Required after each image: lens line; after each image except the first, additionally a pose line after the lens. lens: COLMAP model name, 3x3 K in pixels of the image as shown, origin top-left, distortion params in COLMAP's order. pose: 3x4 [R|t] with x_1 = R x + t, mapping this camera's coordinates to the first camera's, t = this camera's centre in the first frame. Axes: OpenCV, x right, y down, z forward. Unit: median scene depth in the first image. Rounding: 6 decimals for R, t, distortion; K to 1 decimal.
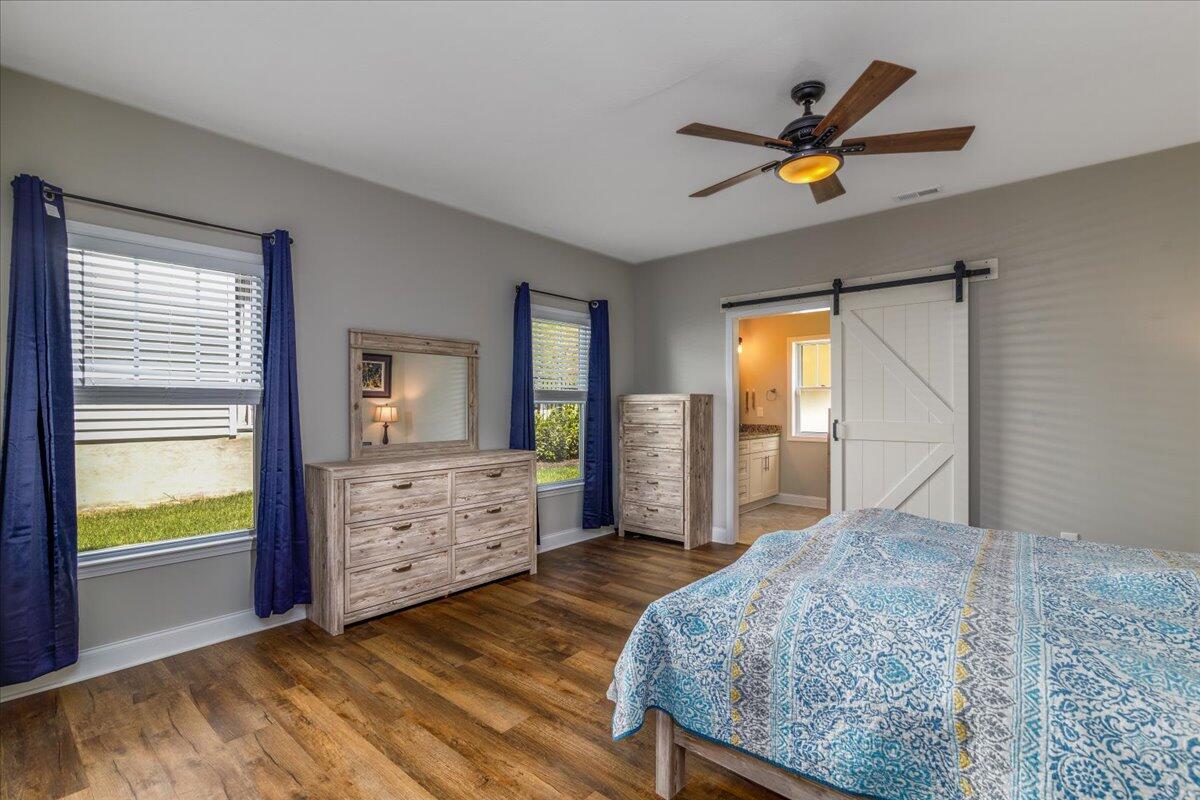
lens RADIAL K [[552.3, 0, 603.0], [0, 552.3, 402.1], [0, 0, 1]] dist [-0.000741, 0.000086]
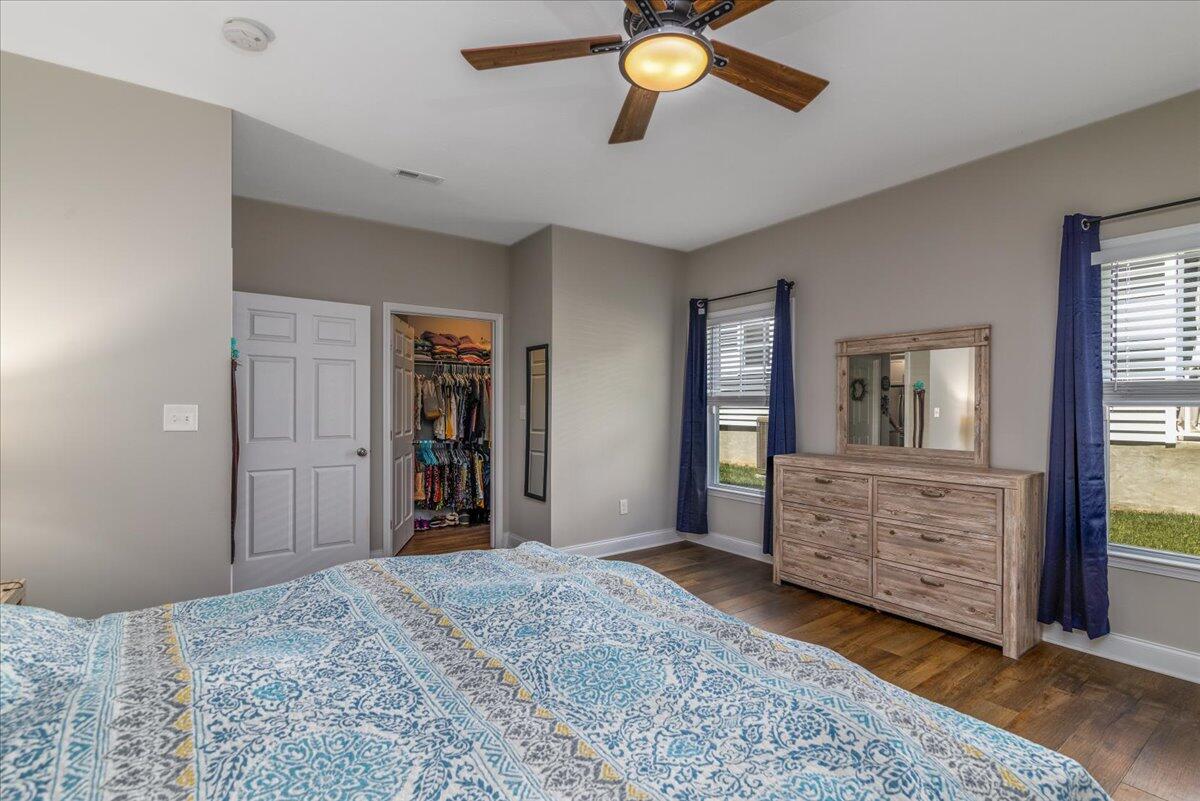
lens RADIAL K [[552.3, 0, 602.9], [0, 552.3, 406.5], [0, 0, 1]] dist [-0.000741, 0.000086]
pose [[-0.235388, 0.002310, -0.971899, 0.725220], [0.002246, 0.999996, 0.001833, 0.001373], [0.971899, -0.001751, -0.235392, 0.754347]]
